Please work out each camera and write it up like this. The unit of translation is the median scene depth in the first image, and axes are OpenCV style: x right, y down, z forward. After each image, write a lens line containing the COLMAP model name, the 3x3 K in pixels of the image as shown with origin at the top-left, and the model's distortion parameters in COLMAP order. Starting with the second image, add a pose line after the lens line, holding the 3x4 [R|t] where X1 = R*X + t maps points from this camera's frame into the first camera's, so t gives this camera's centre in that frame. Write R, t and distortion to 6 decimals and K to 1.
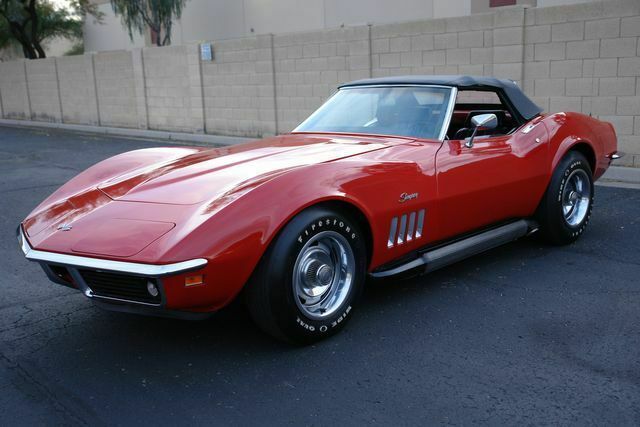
lens RADIAL K [[695.6, 0, 320.0], [0, 695.6, 213.5], [0, 0, 1]] dist [0.003518, 0.027110]
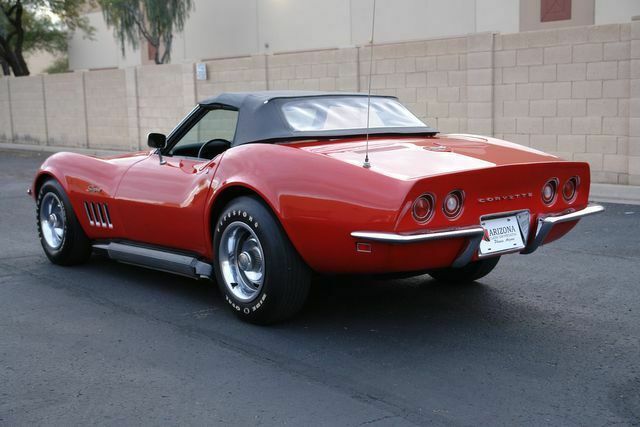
lens RADIAL K [[879.5, 0, 320.0], [0, 879.5, 213.5], [0, 0, 1]] dist [0.038319, 0.037233]
pose [[0.999039, 0.016643, -0.040541, 0.040769], [-0.019356, 0.997533, -0.067481, 0.033501], [0.039318, 0.068201, 0.996897, -0.151732]]
